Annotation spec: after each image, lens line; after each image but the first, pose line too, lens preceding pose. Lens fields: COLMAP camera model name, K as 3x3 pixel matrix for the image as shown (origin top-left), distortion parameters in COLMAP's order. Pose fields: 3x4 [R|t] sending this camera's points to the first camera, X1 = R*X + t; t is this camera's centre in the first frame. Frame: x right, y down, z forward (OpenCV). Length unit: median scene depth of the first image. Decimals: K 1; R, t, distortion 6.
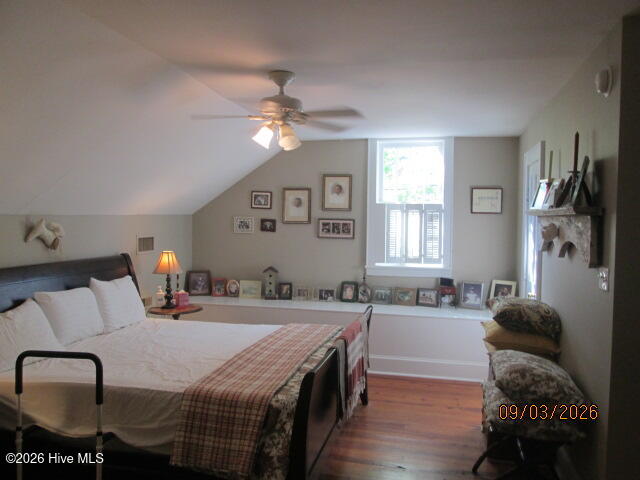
lens RADIAL K [[537.8, 0, 322.5], [0, 537.8, 239.3], [0, 0, 1]] dist [-0.038842, 0.009651]
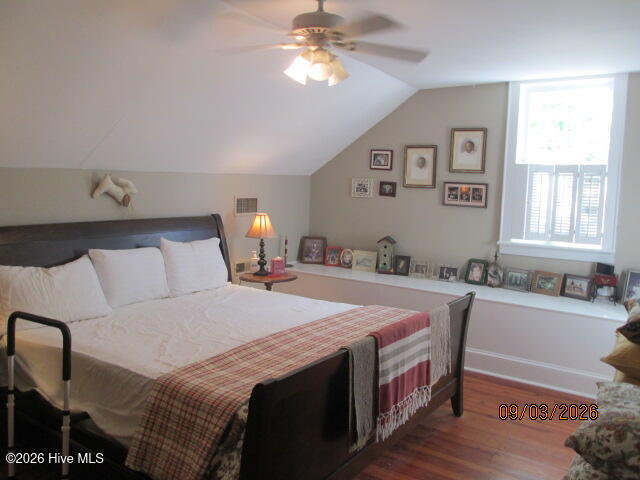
lens RADIAL K [[537.8, 0, 318.0], [0, 537.8, 240.3], [0, 0, 1]] dist [-0.038842, 0.009651]
pose [[0.929620, 0.054442, -0.364476, 0.141338], [-0.032562, 0.997294, 0.065914, 0.003825], [0.367079, -0.049407, 0.928877, 0.177352]]
